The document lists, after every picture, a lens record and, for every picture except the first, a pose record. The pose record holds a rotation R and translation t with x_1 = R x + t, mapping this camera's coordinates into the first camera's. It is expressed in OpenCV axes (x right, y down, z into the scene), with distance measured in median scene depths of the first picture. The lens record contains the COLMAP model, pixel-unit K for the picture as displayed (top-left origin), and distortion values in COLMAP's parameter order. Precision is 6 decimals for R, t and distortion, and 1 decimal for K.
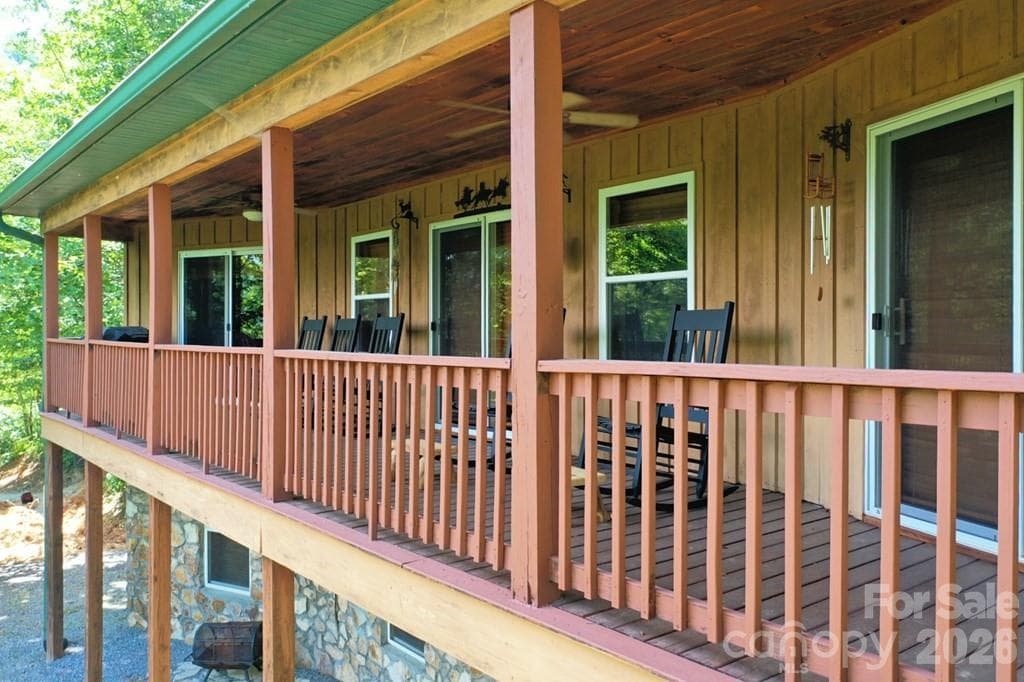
lens RADIAL K [[802.4, 0, 513.6], [0, 802.4, 339.9], [0, 0, 1]] dist [0.004960, 0.011451]
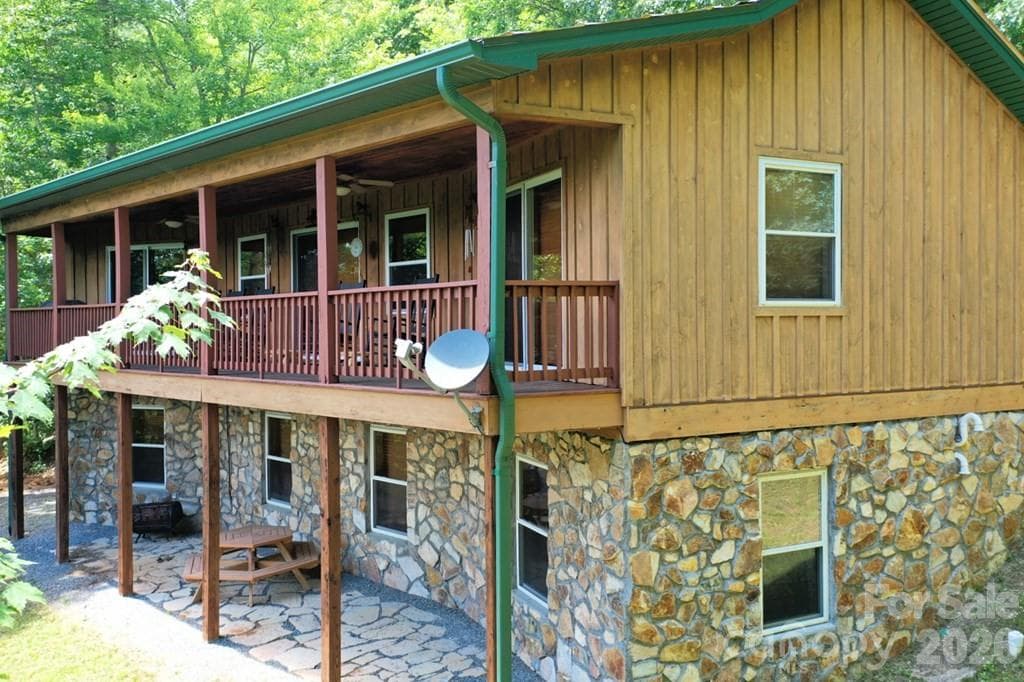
lens RADIAL K [[802.4, 0, 509.4], [0, 802.4, 340.3], [0, 0, 1]] dist [0.004960, 0.011451]
pose [[0.988770, -0.010775, 0.149059, 0.077598], [0.009798, 0.999925, 0.007288, 0.059974], [-0.149127, -0.005746, 0.988801, -0.586485]]
